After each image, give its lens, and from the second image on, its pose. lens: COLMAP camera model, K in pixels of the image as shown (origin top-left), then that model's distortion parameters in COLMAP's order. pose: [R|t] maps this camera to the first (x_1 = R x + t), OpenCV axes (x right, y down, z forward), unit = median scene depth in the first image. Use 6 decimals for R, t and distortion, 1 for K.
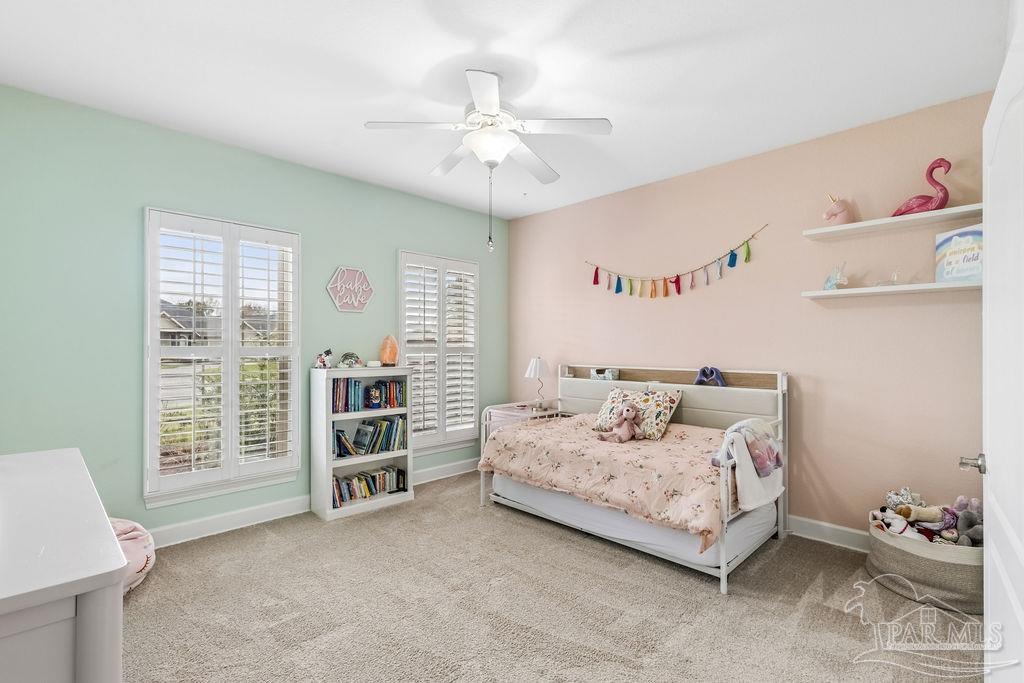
lens RADIAL K [[473.4, 0, 506.6], [0, 473.4, 341.2], [0, 0, 1]] dist [0.005162, -0.000706]
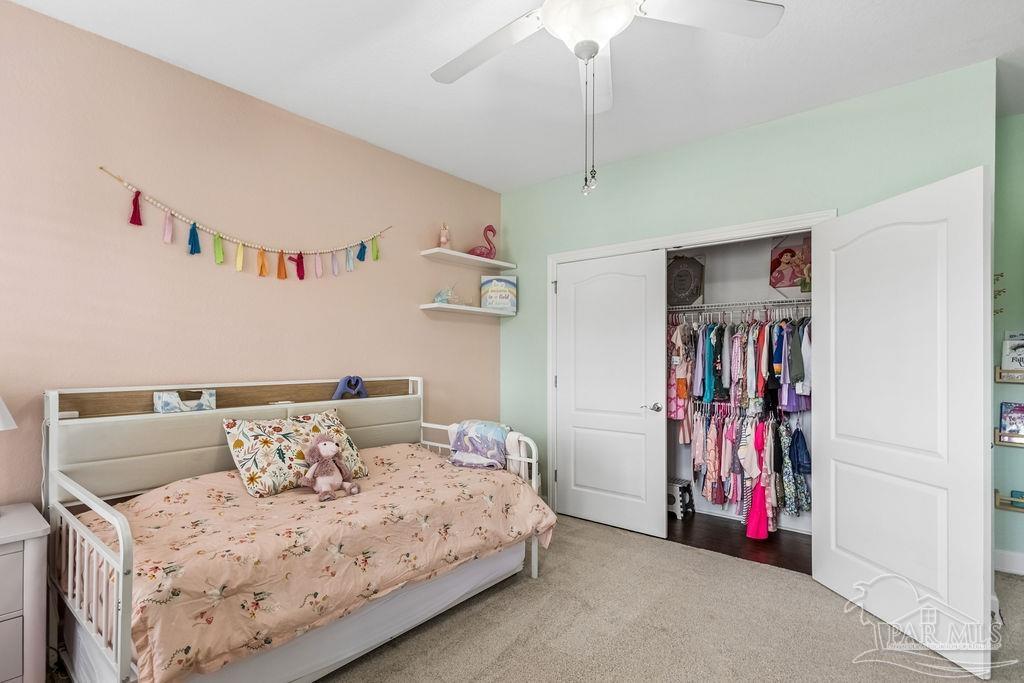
lens RADIAL K [[494.2, 0, 512.2], [0, 494.2, 355.9], [0, 0, 1]] dist [0.020183, 0.000547]
pose [[-0.097357, -0.001267, 0.995249, -0.465470], [-0.017791, 0.999842, -0.000468, 0.014865], [-0.995090, -0.017752, -0.097364, 0.812409]]
